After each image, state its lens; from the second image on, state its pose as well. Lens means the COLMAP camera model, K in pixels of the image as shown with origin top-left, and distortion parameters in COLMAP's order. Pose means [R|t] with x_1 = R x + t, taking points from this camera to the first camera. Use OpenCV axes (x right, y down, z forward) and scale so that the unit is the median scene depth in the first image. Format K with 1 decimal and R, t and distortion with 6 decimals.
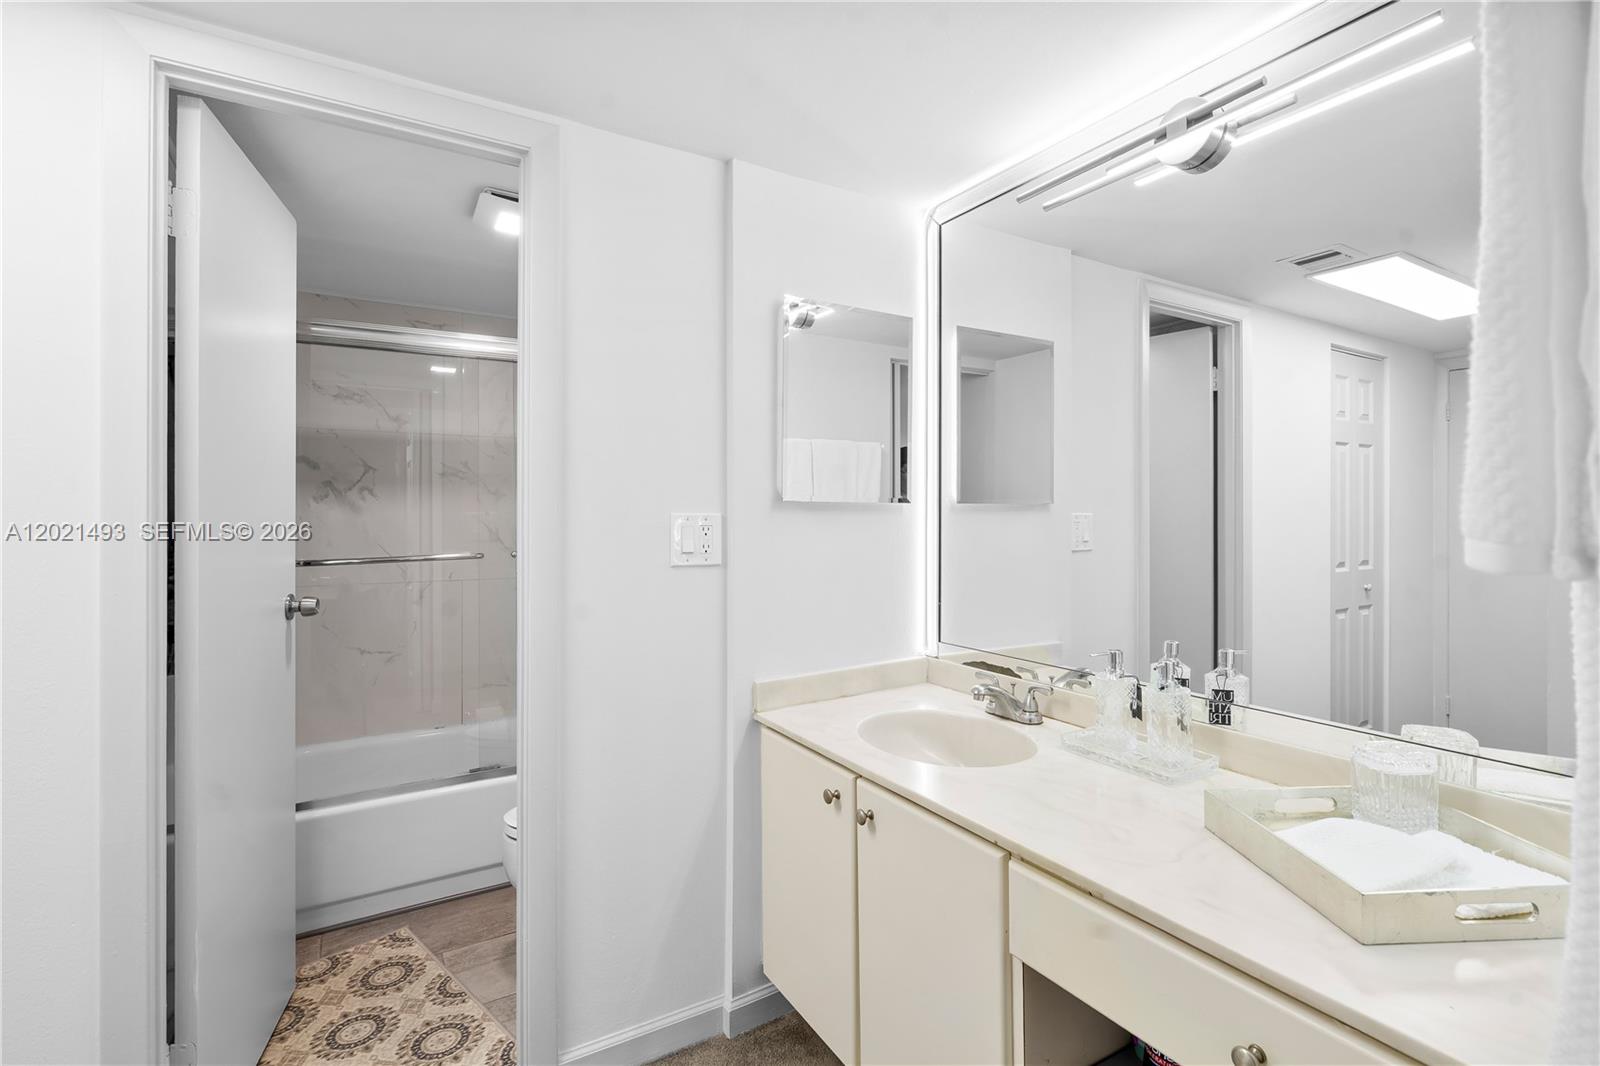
lens RADIAL K [[734.1, 0, 799.7], [0, 734.1, 527.1], [0, 0, 1]] dist [-0.004166, 0.001808]
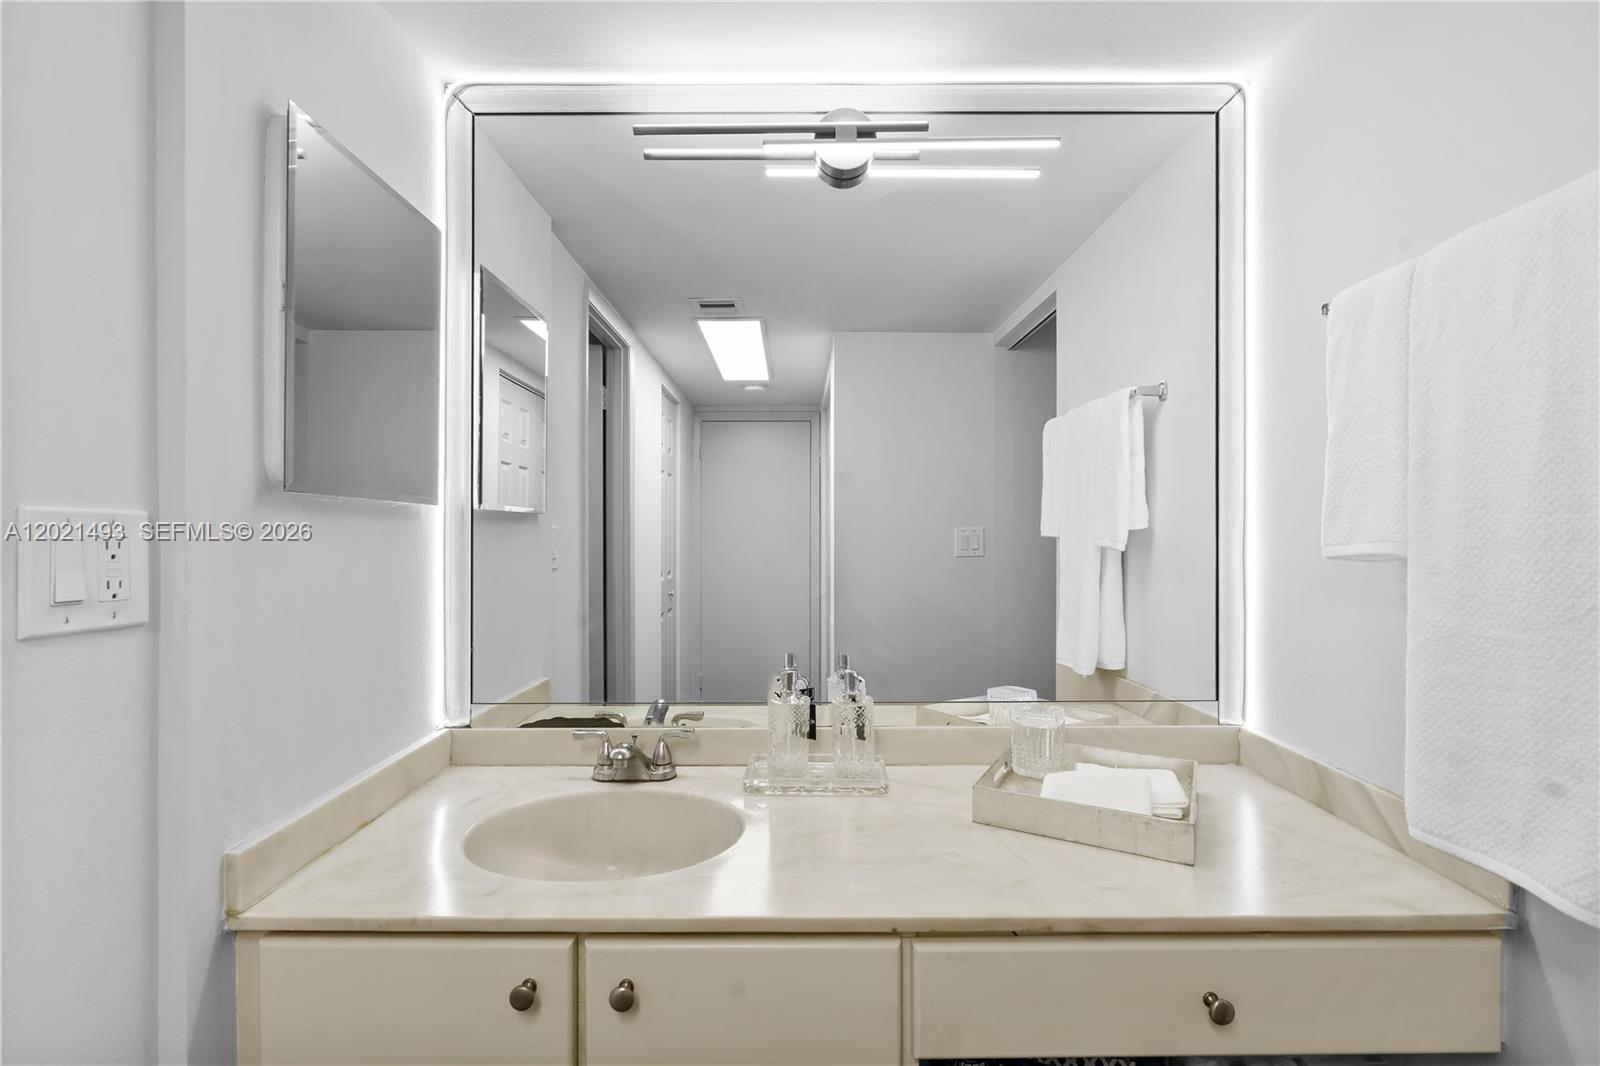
lens RADIAL K [[732.2, 0, 796.1], [0, 732.2, 545.3], [0, 0, 1]] dist [-0.014348, 0.000043]
pose [[0.515838, -0.010142, 0.856626, -0.286099], [0.015028, 0.999883, 0.002789, 0.007504], [-0.856554, 0.011435, 0.515930, 0.429278]]
